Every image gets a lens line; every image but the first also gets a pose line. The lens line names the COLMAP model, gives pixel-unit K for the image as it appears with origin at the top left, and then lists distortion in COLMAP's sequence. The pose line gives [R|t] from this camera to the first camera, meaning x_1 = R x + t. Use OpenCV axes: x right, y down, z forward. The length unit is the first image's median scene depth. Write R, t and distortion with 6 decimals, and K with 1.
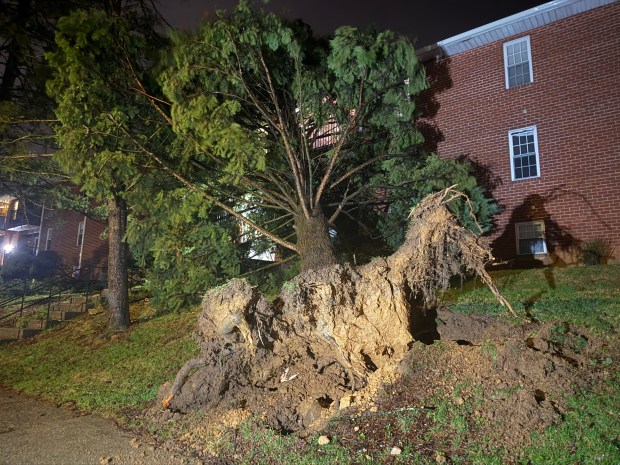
lens RADIAL K [[438.0, 0, 312.1], [0, 438.0, 224.7], [0, 0, 1]] dist [0.003126, -0.002130]
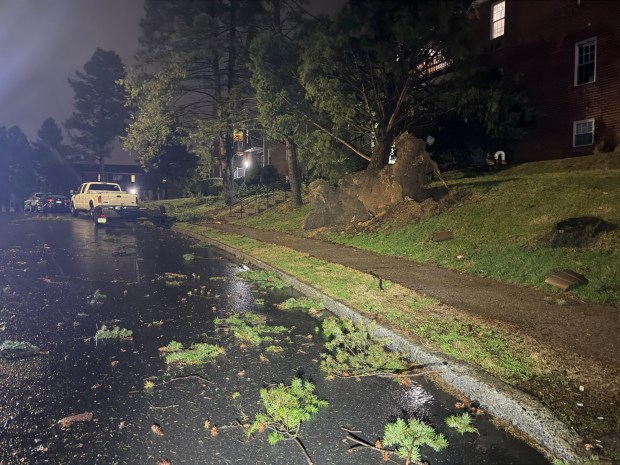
lens RADIAL K [[430.2, 0, 310.1], [0, 430.2, 220.4], [0, 0, 1]] dist [0.074262, -0.098551]
pose [[0.891832, -0.006914, -0.452314, 0.476572], [0.106283, 0.975096, 0.194655, -0.069784], [0.439704, -0.221673, 0.870357, -0.660743]]
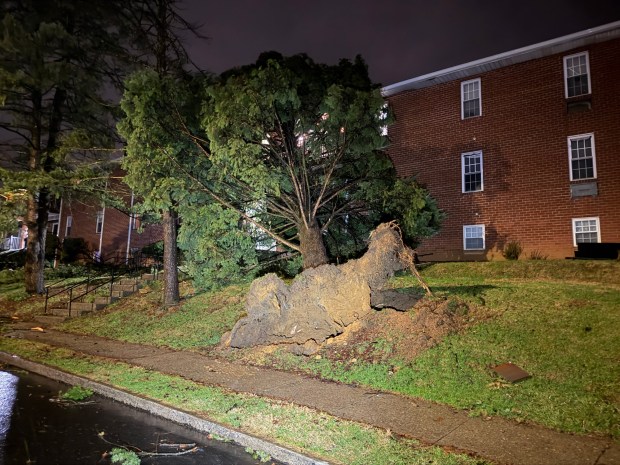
lens RADIAL K [[430.2, 0, 310.1], [0, 430.2, 220.4], [0, 0, 1]] dist [0.074262, -0.098551]
pose [[0.999820, 0.009679, 0.016309, -0.021444], [-0.010198, 0.999435, 0.032025, -0.076491], [-0.015990, -0.032186, 0.999354, -0.386031]]
